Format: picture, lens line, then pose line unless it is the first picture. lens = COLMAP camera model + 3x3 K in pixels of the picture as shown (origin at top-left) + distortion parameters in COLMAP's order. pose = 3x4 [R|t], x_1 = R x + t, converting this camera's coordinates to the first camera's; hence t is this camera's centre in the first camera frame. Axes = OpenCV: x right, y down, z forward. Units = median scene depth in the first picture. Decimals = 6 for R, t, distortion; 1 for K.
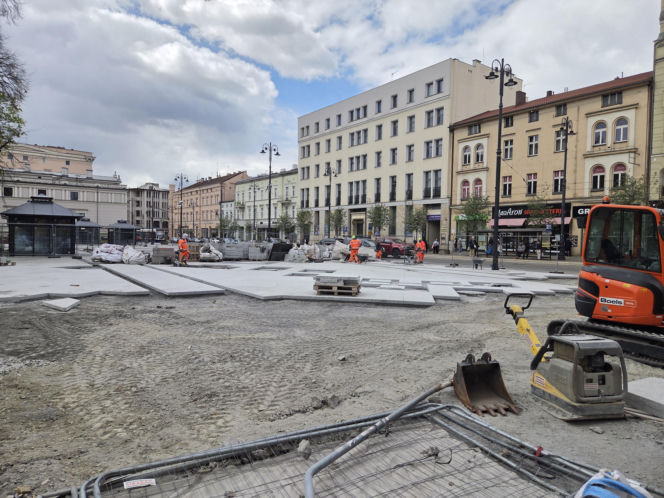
lens RADIAL K [[453.1, 0, 332.0], [0, 453.1, 249.0], [0, 0, 1]] dist [0.075782, -0.070938]
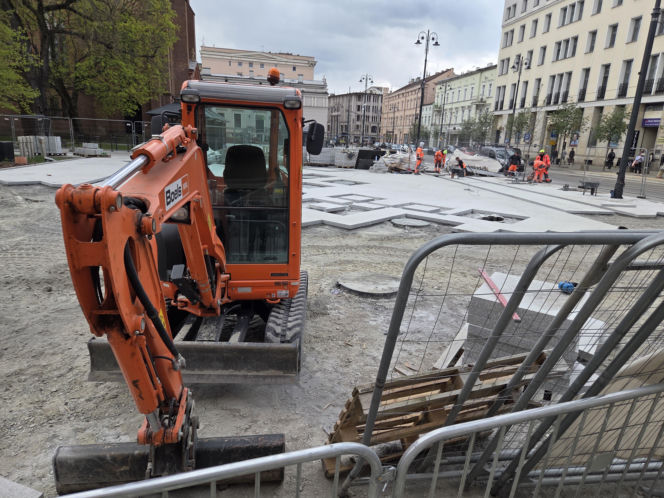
lens RADIAL K [[453.1, 0, 332.0], [0, 453.1, 249.0], [0, 0, 1]] dist [0.075782, -0.070938]
pose [[0.863306, 0.147476, -0.482652, 0.141042], [-0.049370, 0.976444, 0.210049, -0.002824], [0.502260, -0.157508, 0.850251, 0.080605]]
